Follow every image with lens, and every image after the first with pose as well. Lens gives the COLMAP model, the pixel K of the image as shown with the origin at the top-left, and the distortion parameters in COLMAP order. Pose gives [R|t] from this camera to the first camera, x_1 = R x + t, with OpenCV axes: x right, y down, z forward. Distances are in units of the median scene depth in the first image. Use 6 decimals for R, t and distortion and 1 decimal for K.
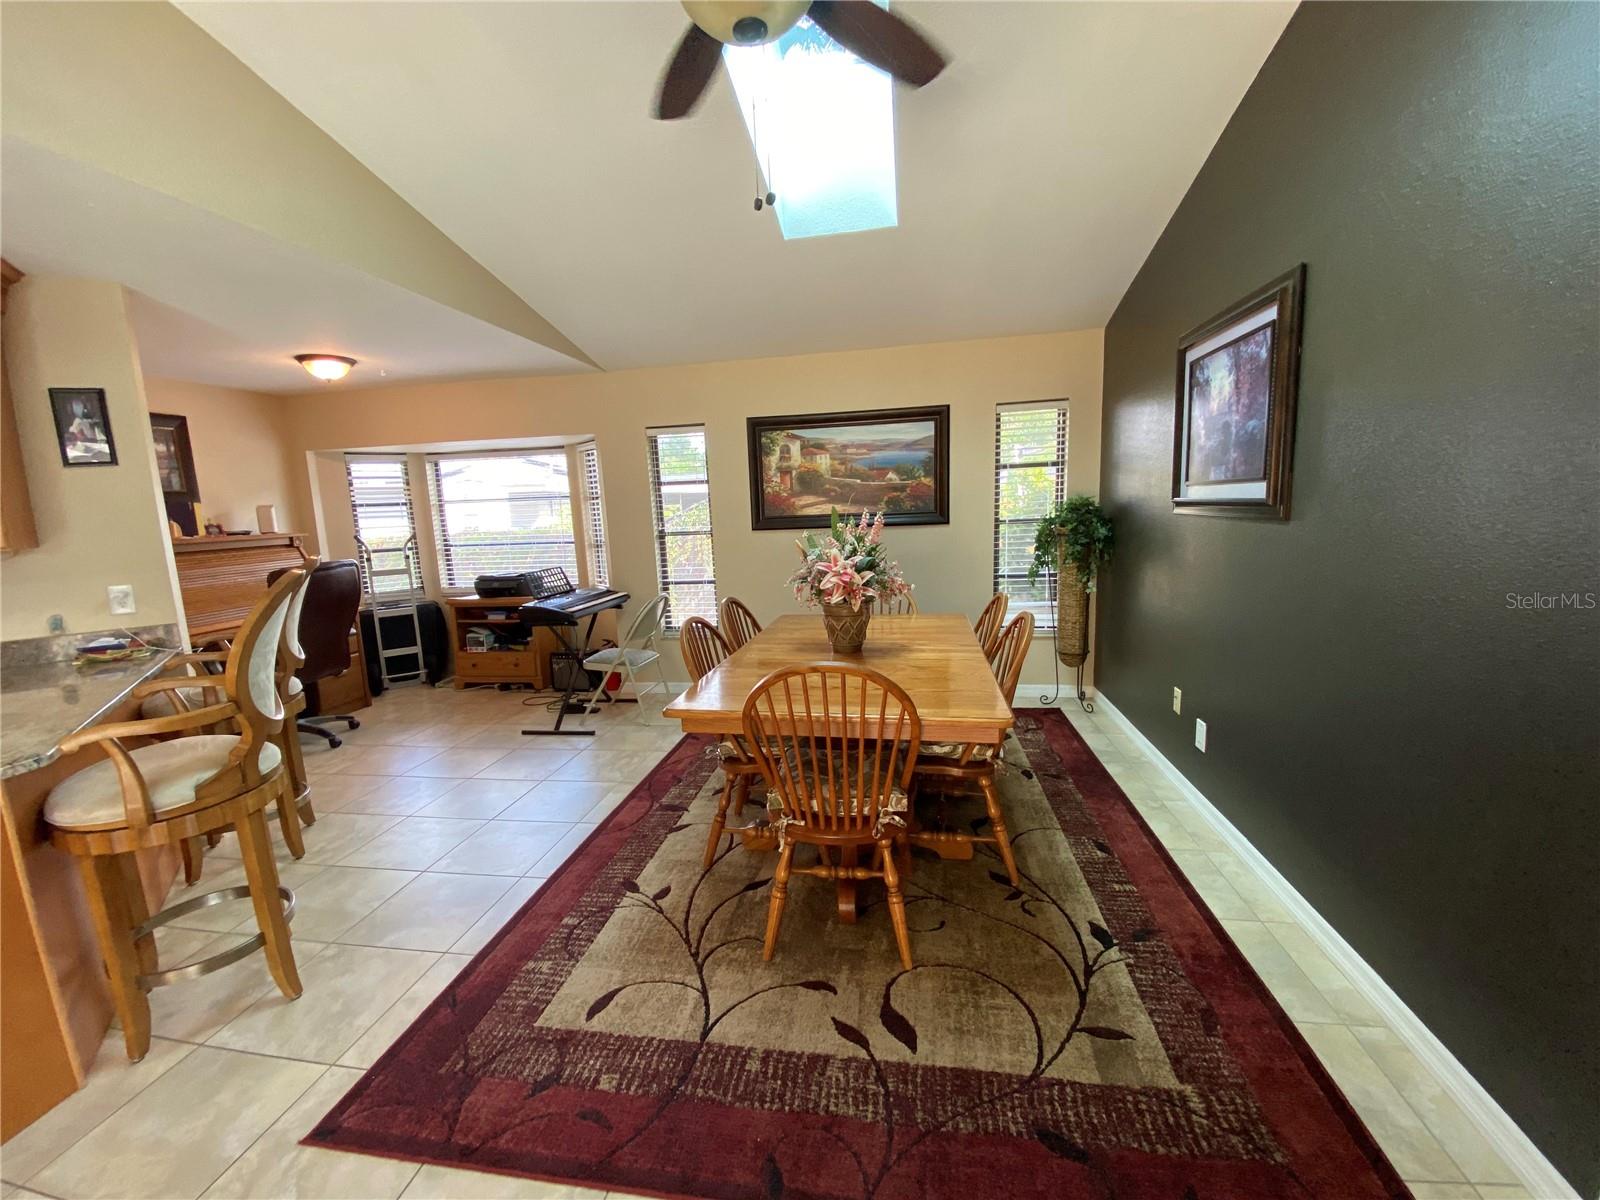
lens RADIAL K [[643.4, 0, 803.3], [0, 643.4, 602.8], [0, 0, 1]] dist [0.011774, -0.016368]
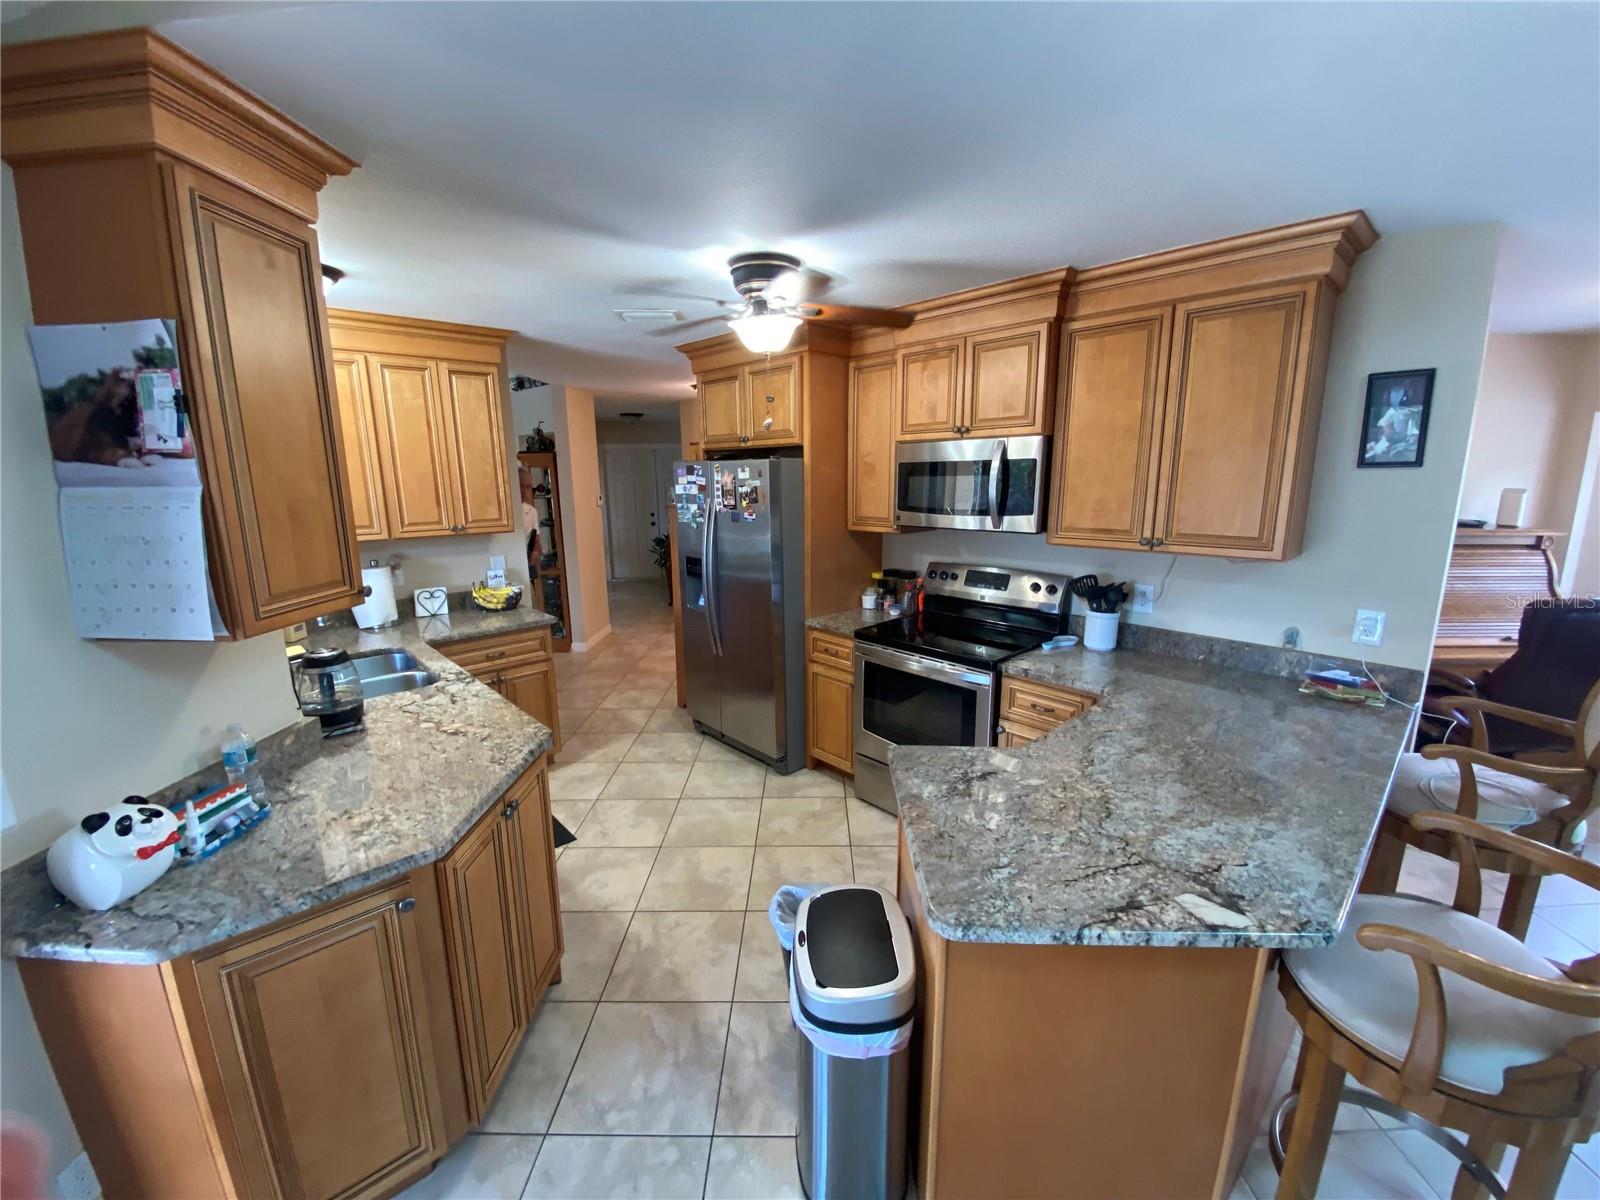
lens RADIAL K [[643.4, 0, 796.6], [0, 643.4, 612.2], [0, 0, 1]] dist [0.011774, -0.016368]
pose [[0.135944, 0.245425, -0.959836, -0.379276], [-0.144687, 0.963361, 0.225834, -0.110695], [0.980094, 0.108175, 0.166473, 0.125526]]
